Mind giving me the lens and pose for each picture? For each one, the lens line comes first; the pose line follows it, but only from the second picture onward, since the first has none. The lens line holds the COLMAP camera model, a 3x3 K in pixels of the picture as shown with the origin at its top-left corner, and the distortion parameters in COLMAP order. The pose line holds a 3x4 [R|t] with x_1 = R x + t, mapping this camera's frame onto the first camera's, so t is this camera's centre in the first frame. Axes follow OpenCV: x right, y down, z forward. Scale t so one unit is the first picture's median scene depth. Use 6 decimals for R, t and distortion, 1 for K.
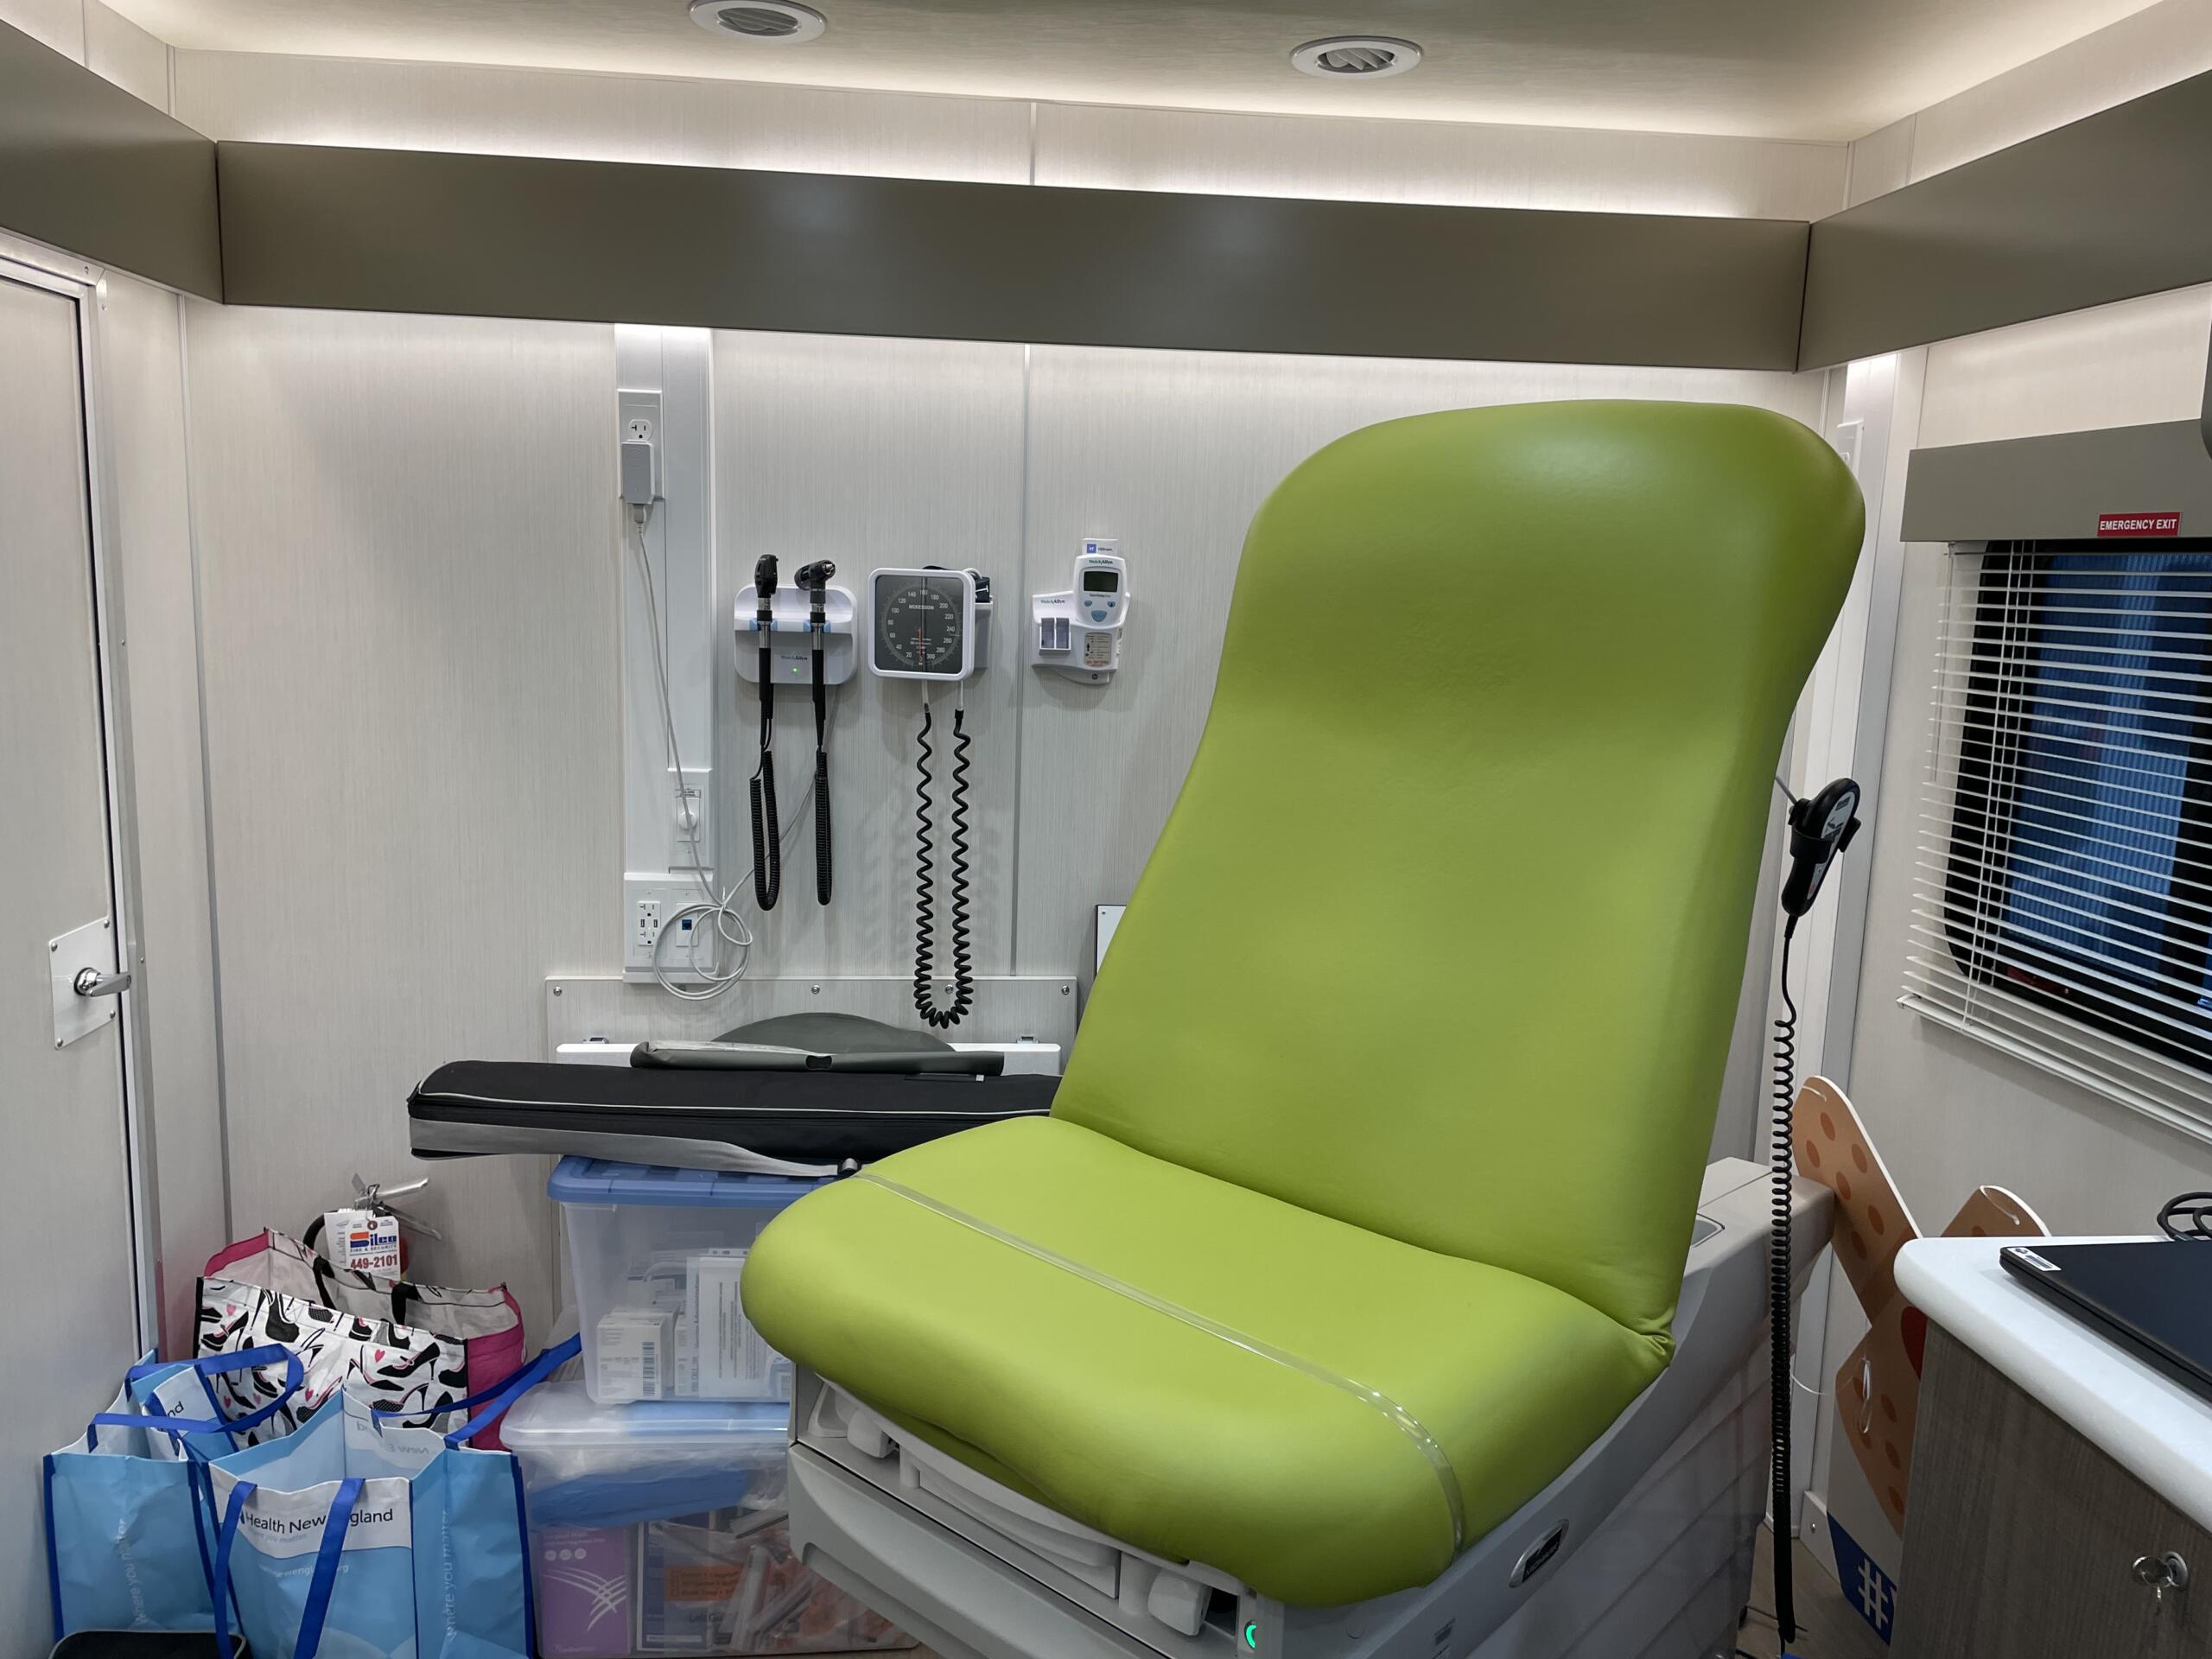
lens RADIAL K [[1693.1, 0, 1110.9], [0, 1693.1, 839.0], [0, 0, 1]] dist [0.081980, 0.000857]
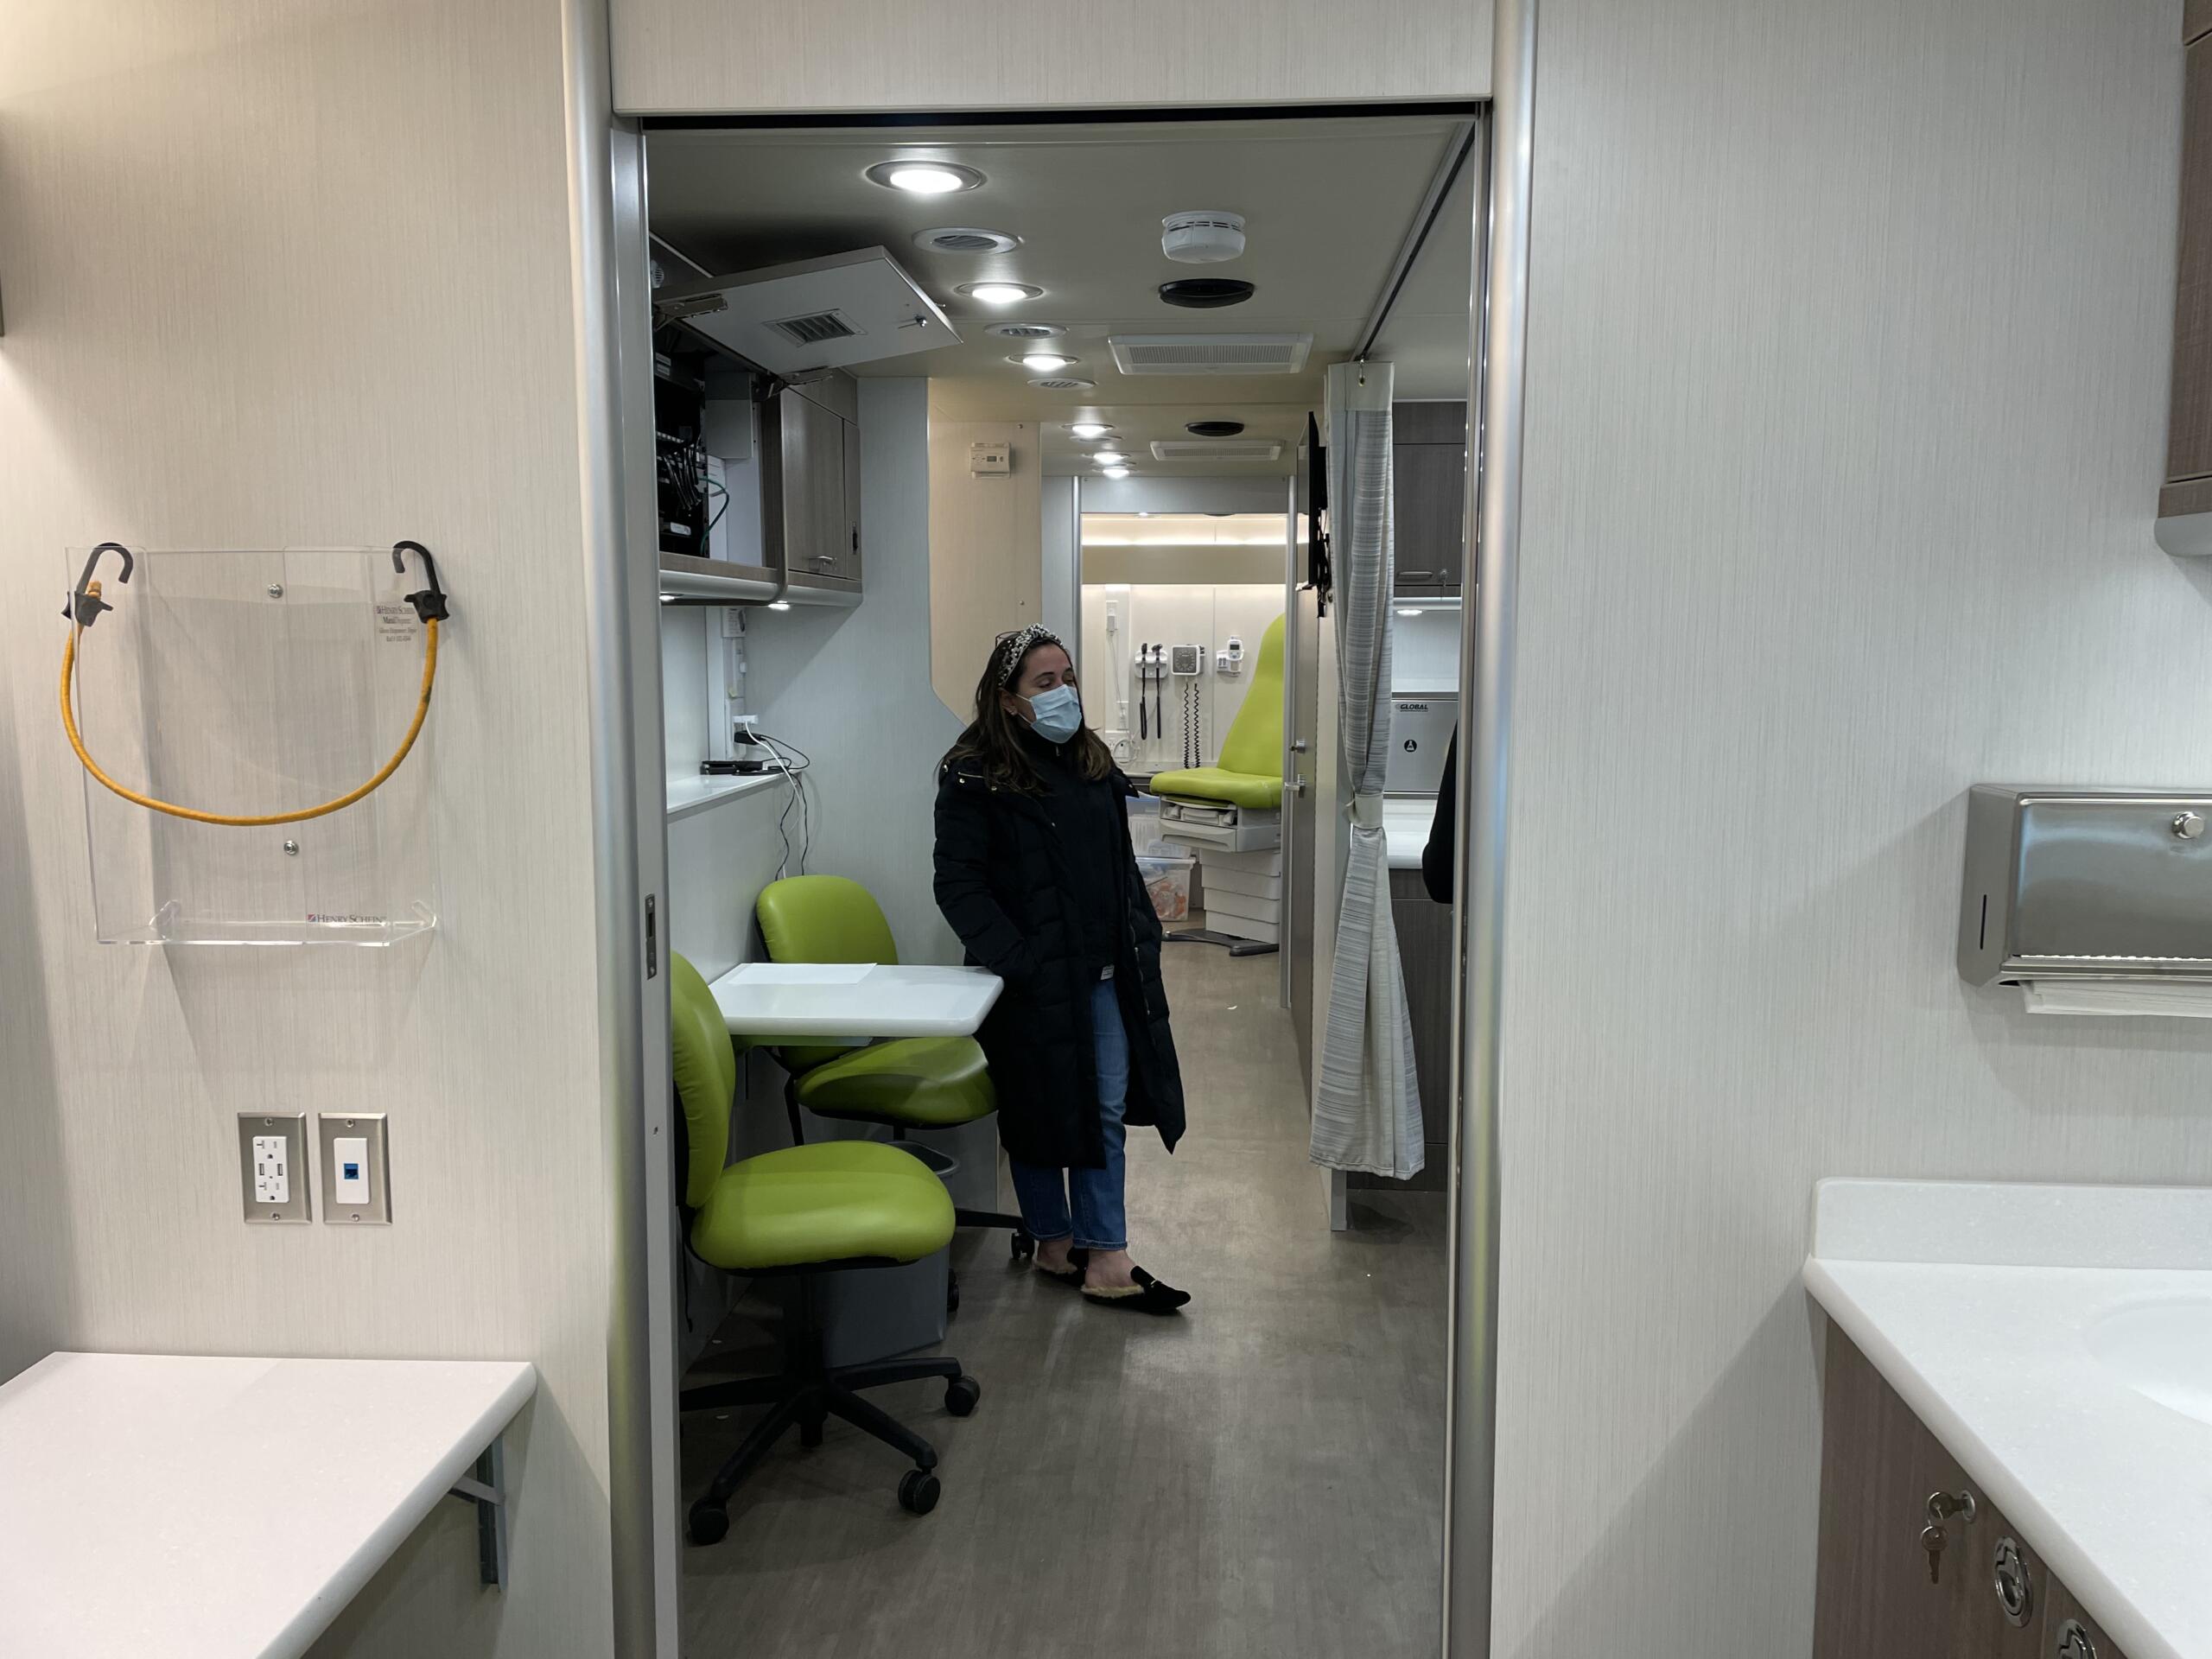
lens RADIAL K [[1693.1, 0, 1100.0], [0, 1693.1, 834.7], [0, 0, 1]] dist [0.081980, 0.000857]
pose [[0.986471, -0.012571, -0.163453, 0.298030], [0.004596, 0.998785, -0.049075, 0.425433], [0.163871, 0.047659, 0.985330, -2.602224]]
